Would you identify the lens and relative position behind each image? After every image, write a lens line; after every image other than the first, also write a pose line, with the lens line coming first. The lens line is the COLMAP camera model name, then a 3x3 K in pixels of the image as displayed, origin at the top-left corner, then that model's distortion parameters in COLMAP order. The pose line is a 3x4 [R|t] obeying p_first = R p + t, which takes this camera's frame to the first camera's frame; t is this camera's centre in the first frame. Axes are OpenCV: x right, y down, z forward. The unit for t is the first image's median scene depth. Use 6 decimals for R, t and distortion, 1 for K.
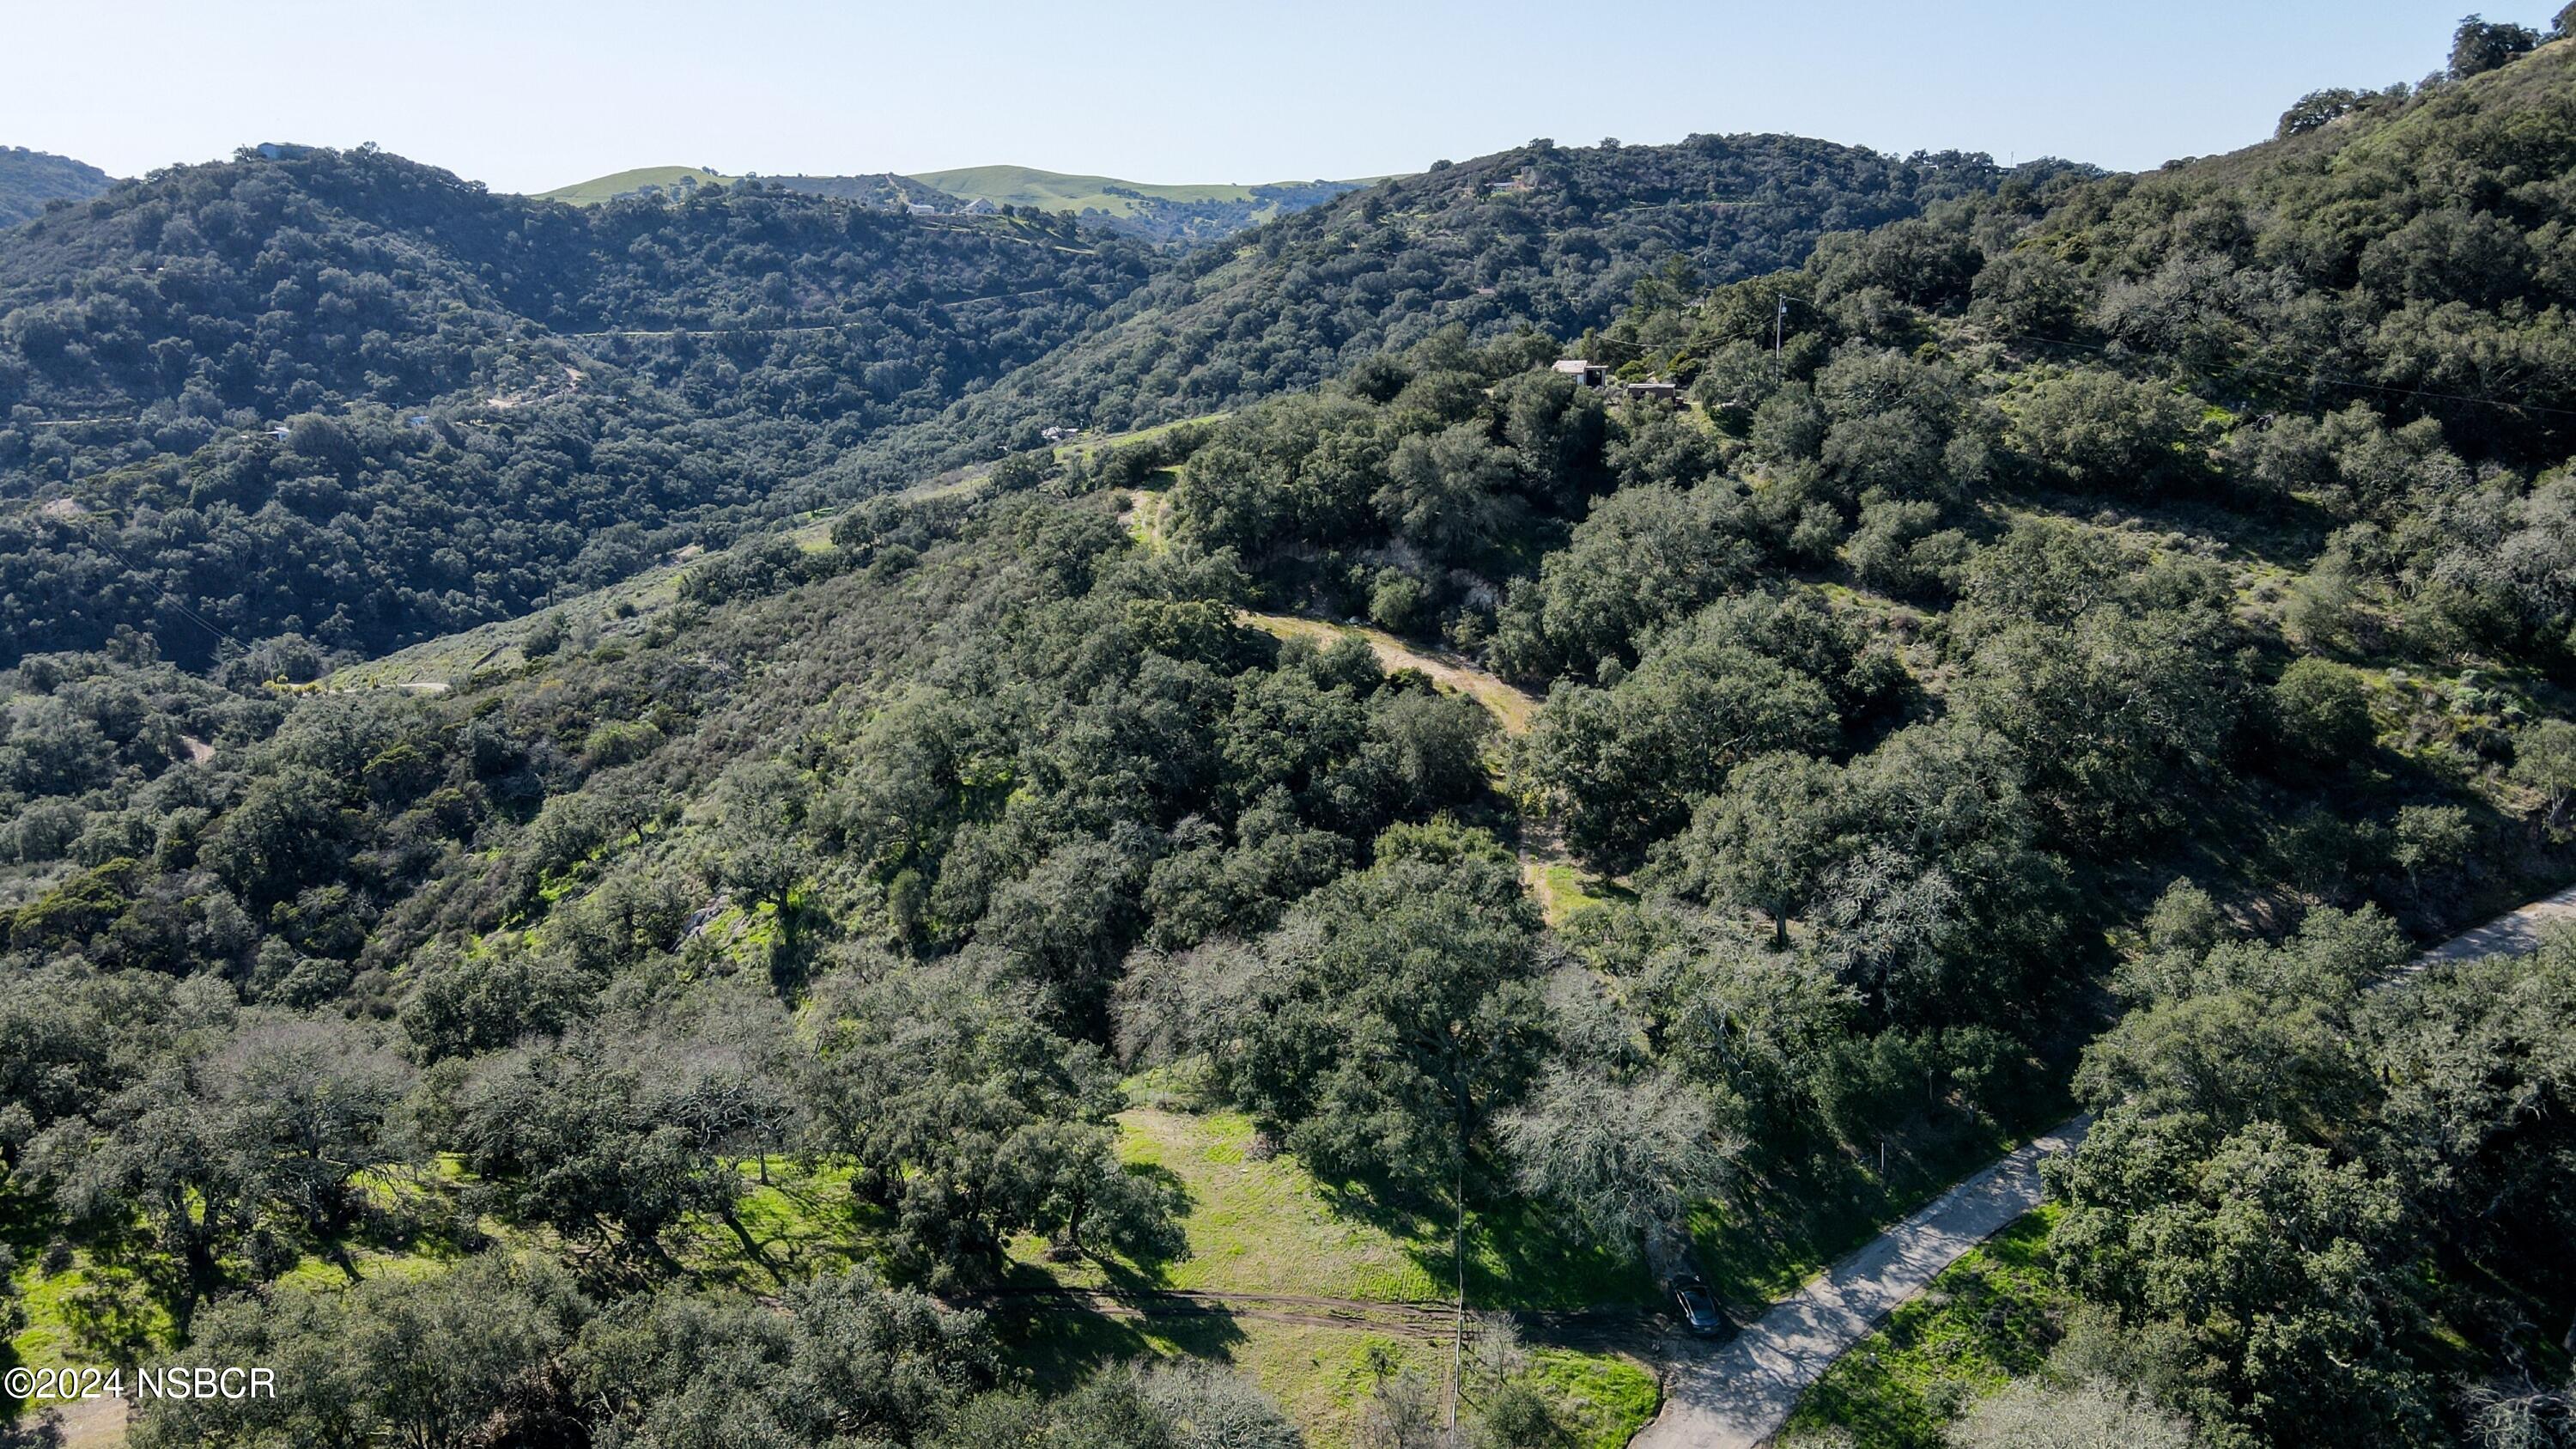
lens RADIAL K [[1908.1, 0, 1269.1], [0, 1908.1, 722.9], [0, 0, 1]] dist [-0.008298, 0.044707]
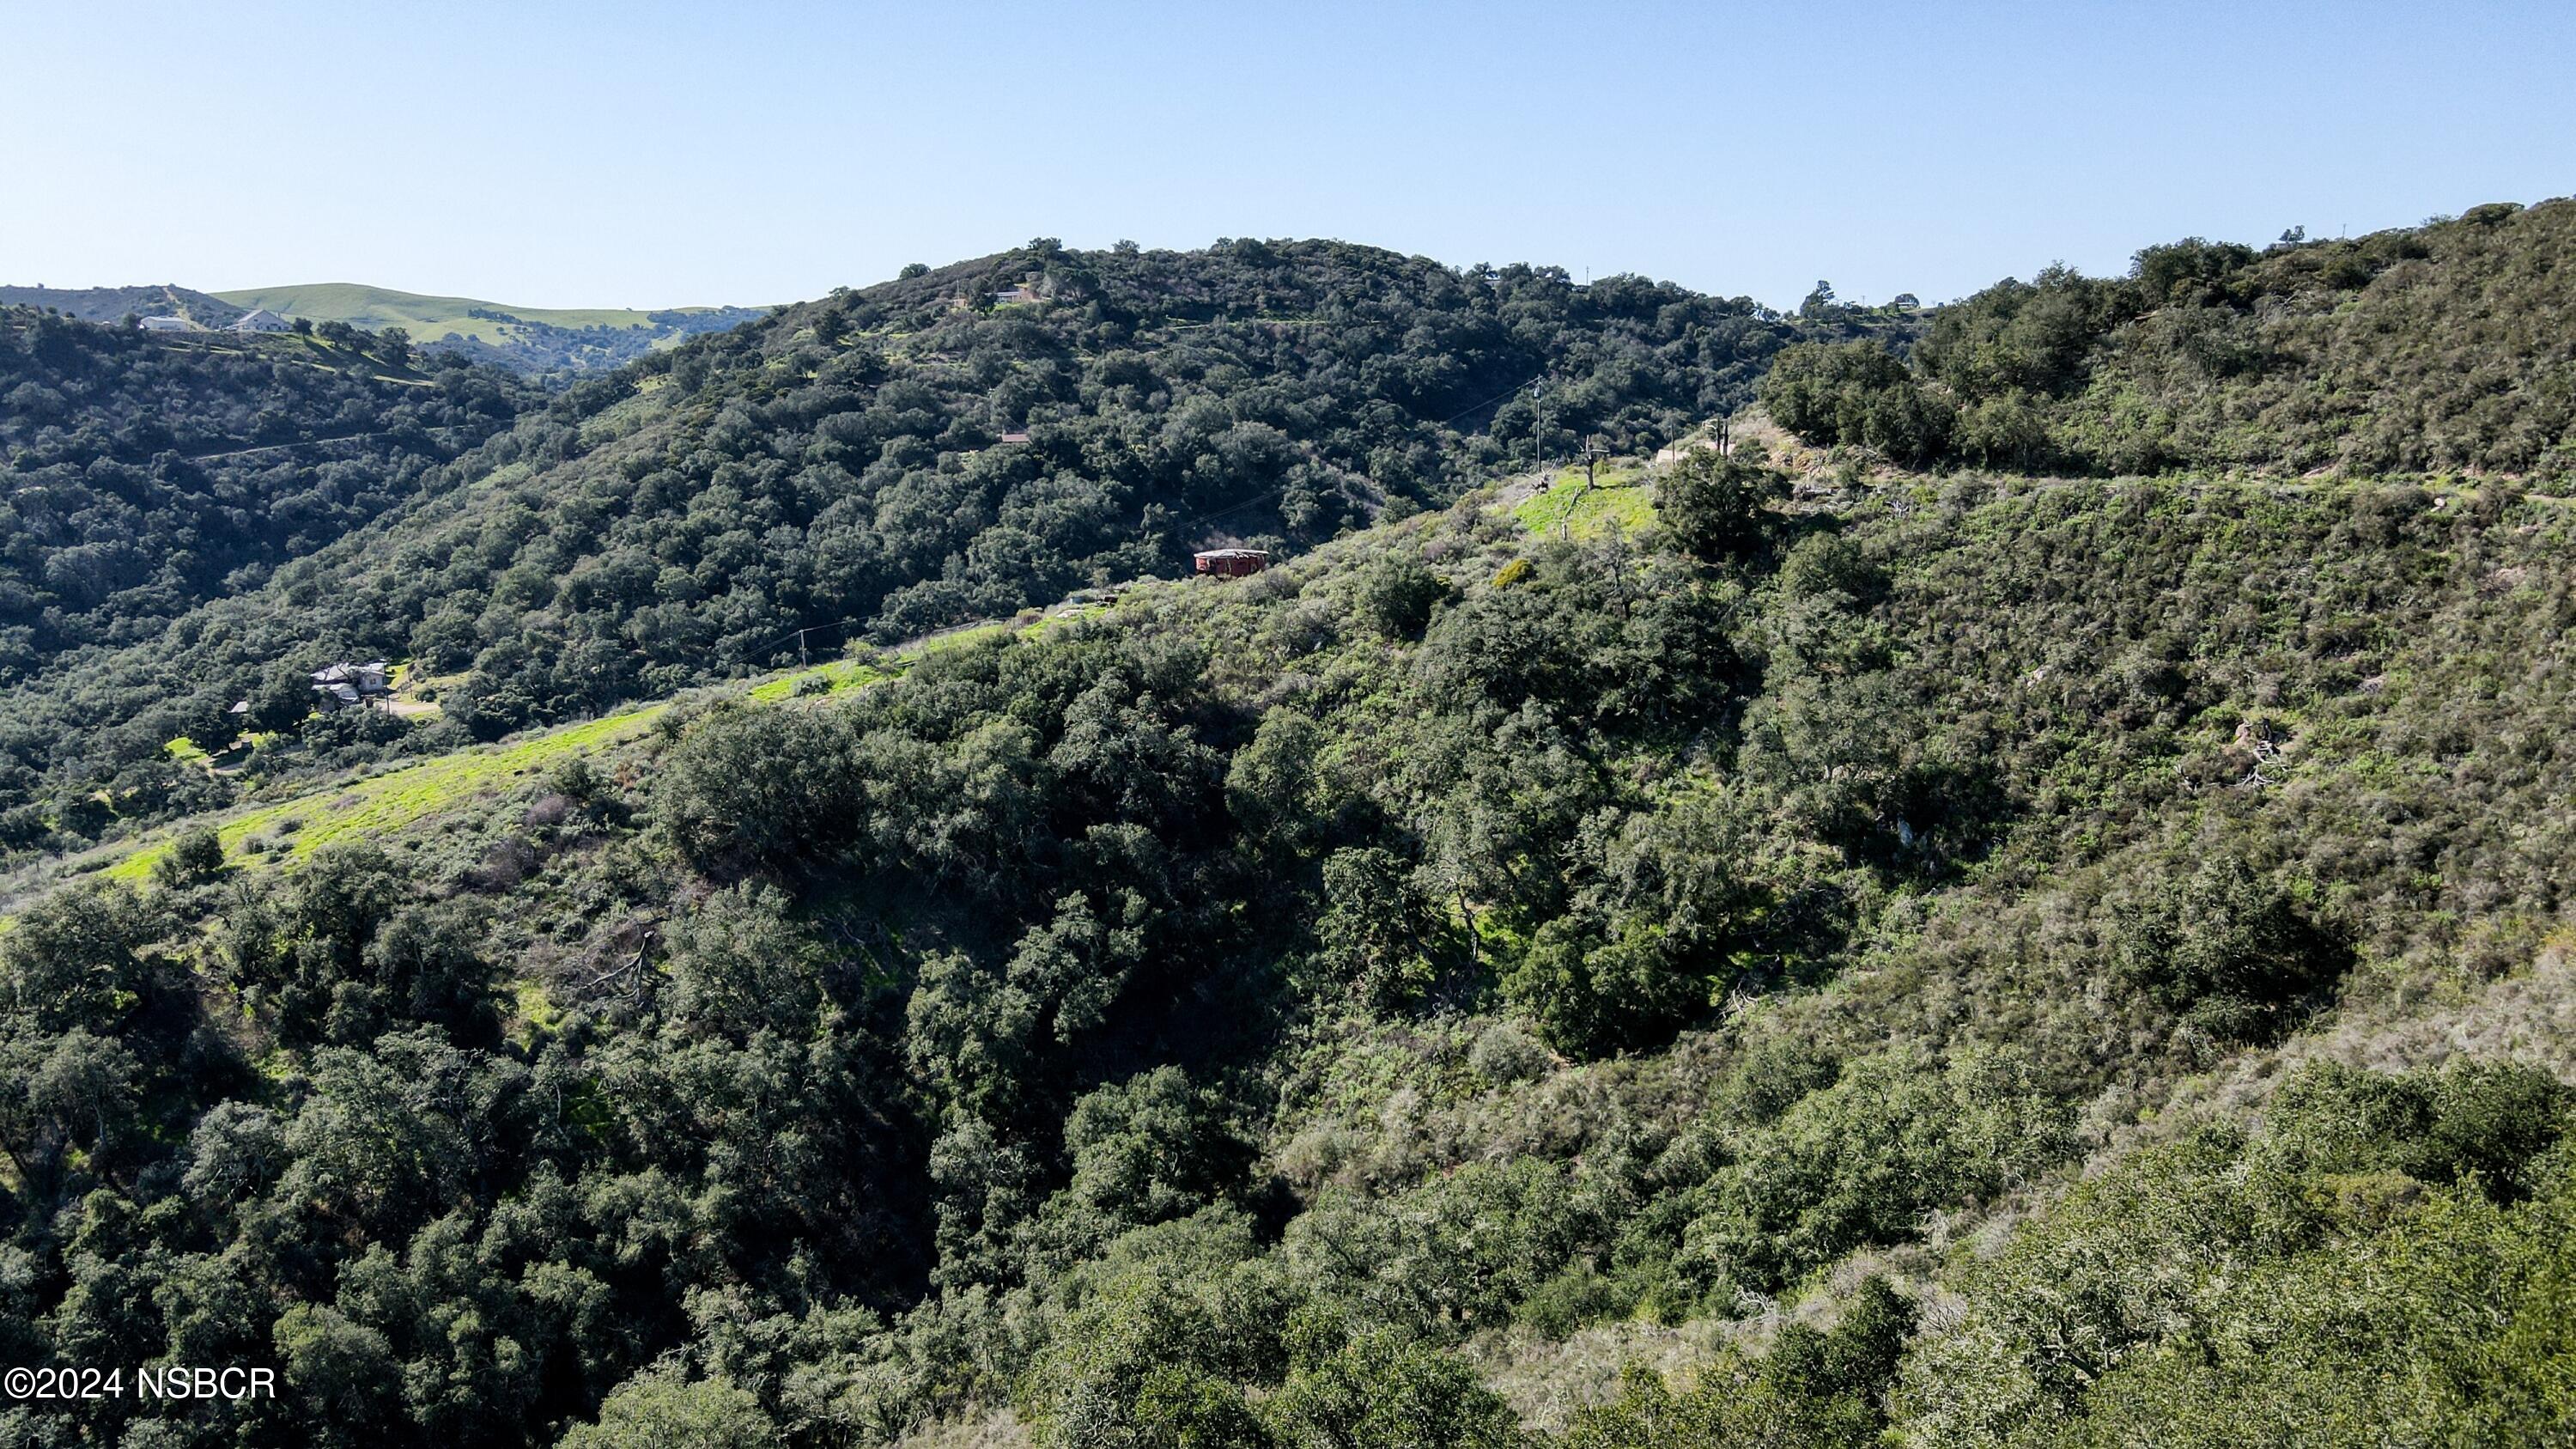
lens RADIAL K [[1908.1, 0, 1268.8], [0, 1908.1, 713.0], [0, 0, 1]] dist [-0.008298, 0.044707]
pose [[0.955369, -0.051935, 0.290813, -0.005964], [0.072427, 0.995559, -0.060142, -0.072399], [-0.286397, 0.078520, 0.954888, 0.293758]]
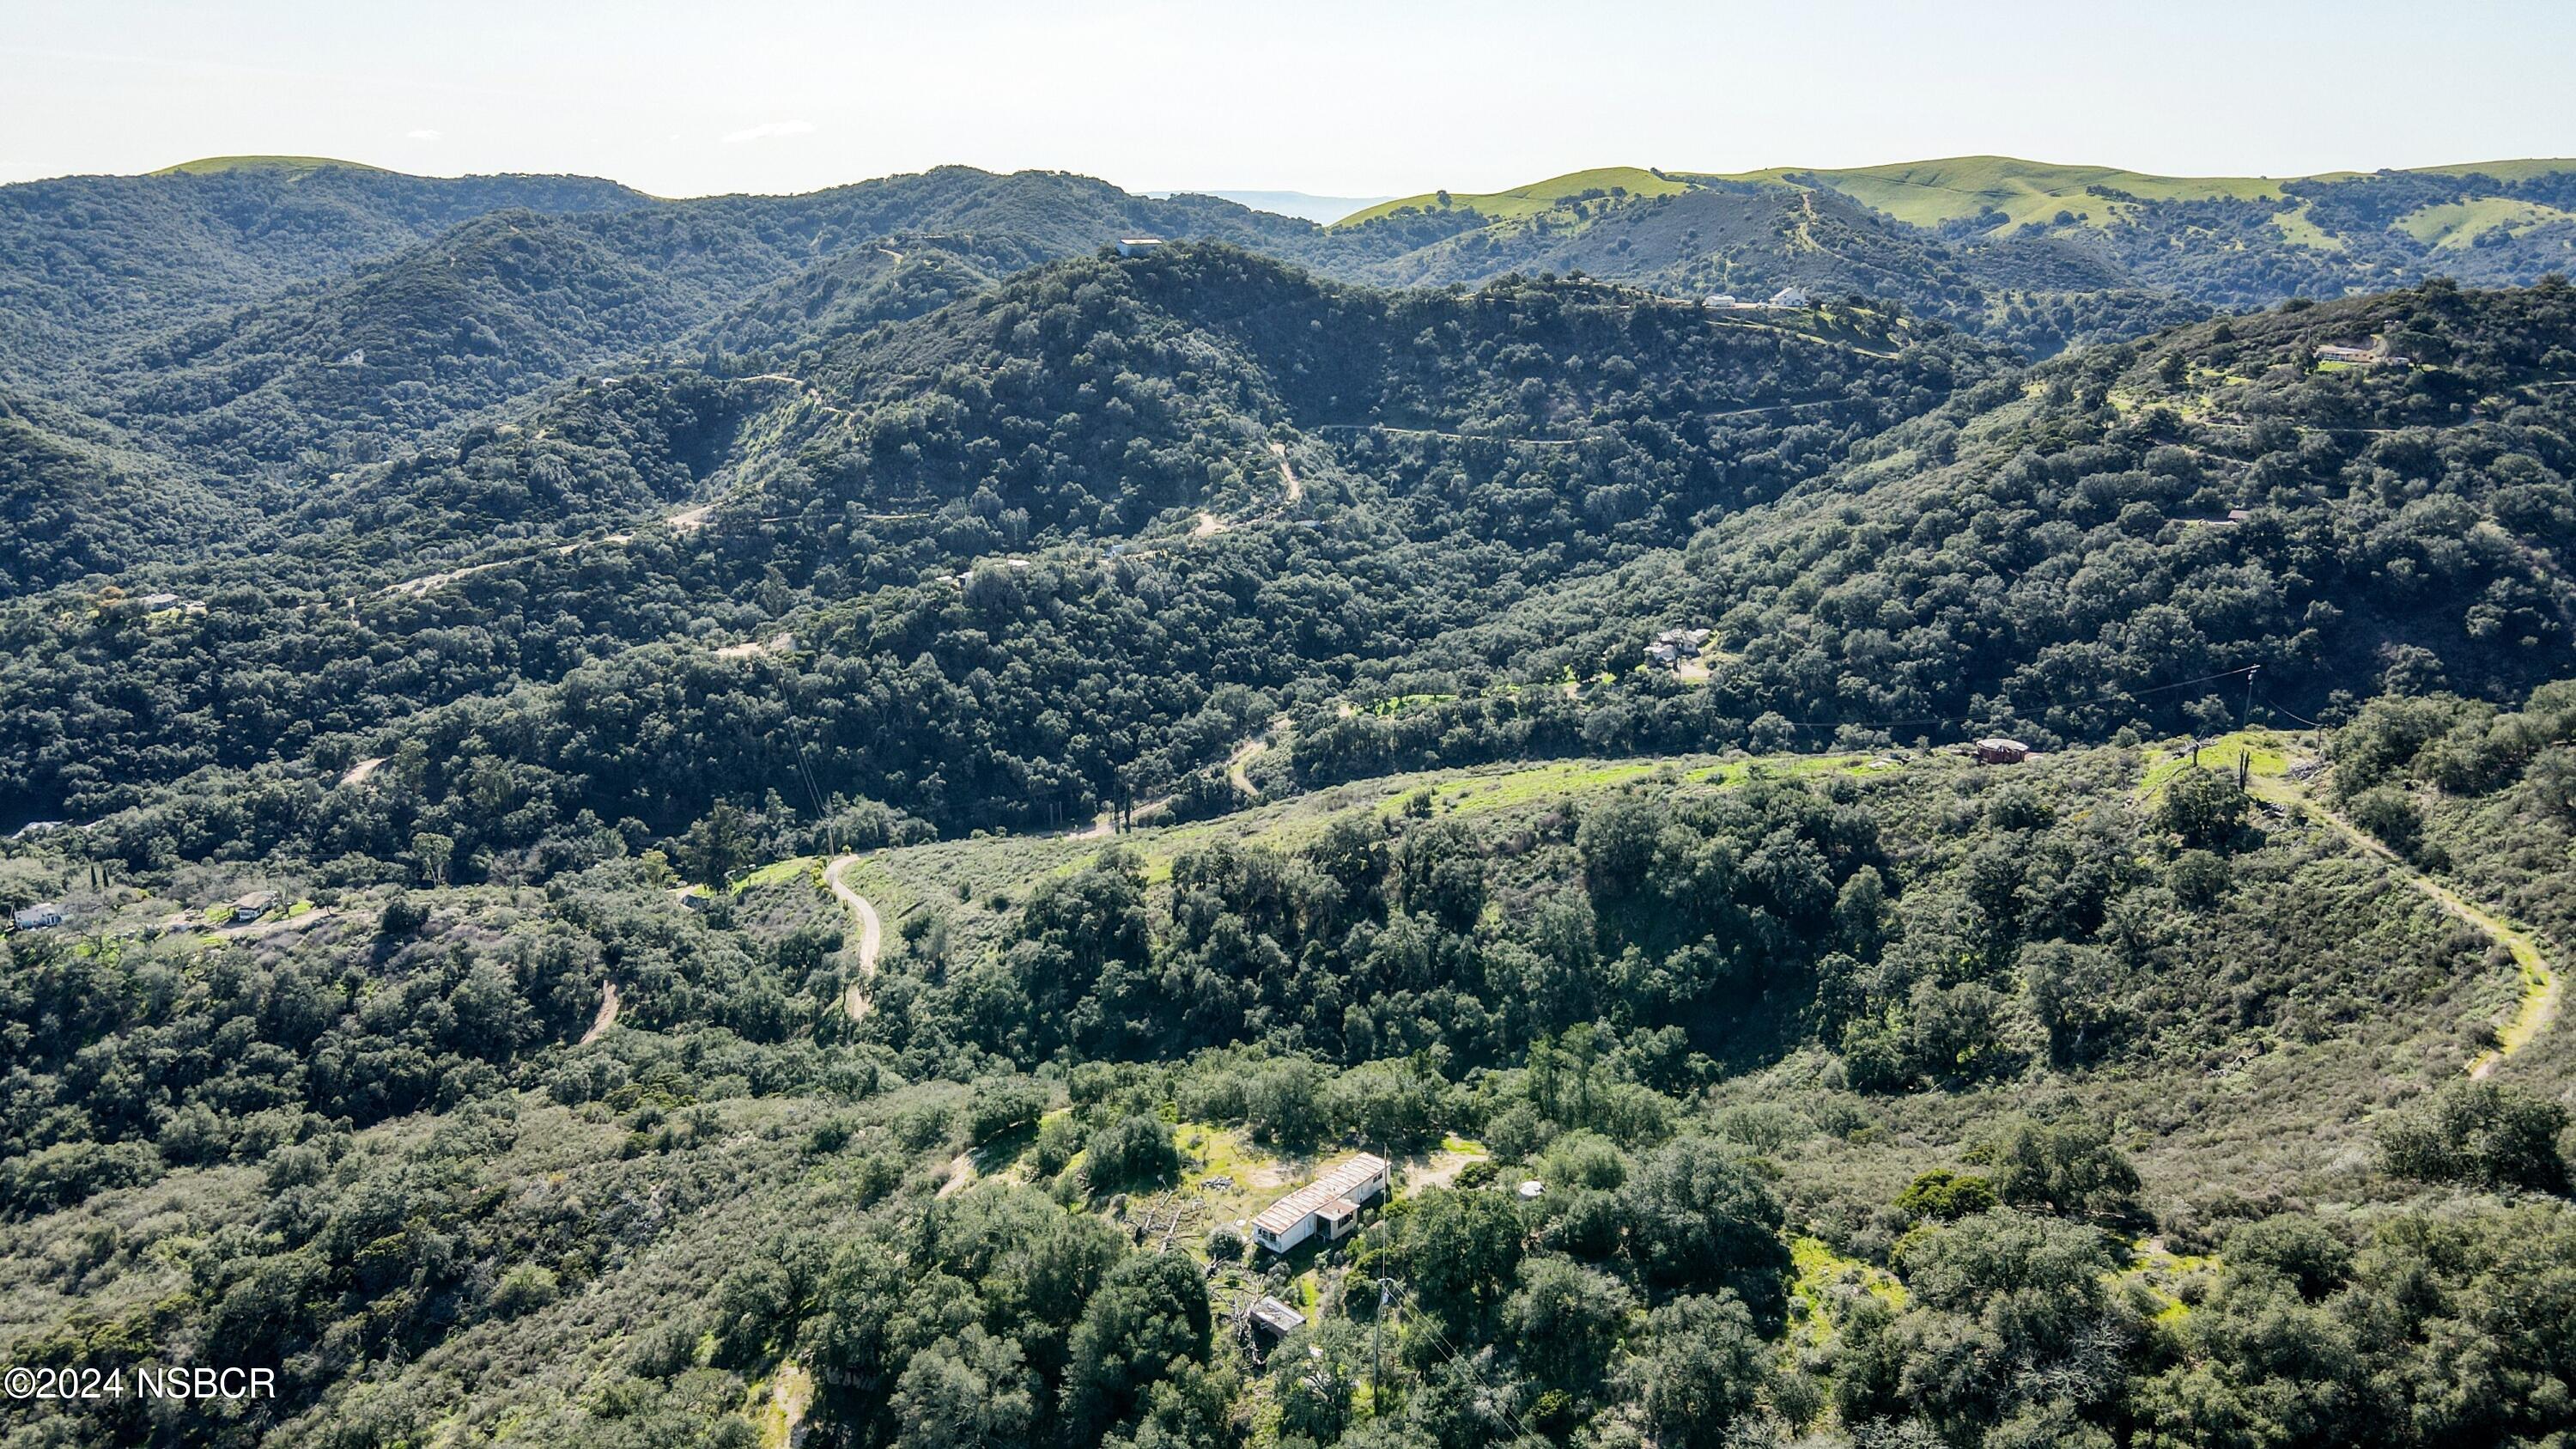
lens RADIAL K [[1908.1, 0, 1264.9], [0, 1908.1, 727.0], [0, 0, 1]] dist [-0.008298, 0.044707]
pose [[0.866262, 0.148993, -0.476855, 0.149038], [-0.132065, 0.988833, 0.069048, -0.130915], [0.481818, 0.003162, 0.876266, 0.073325]]
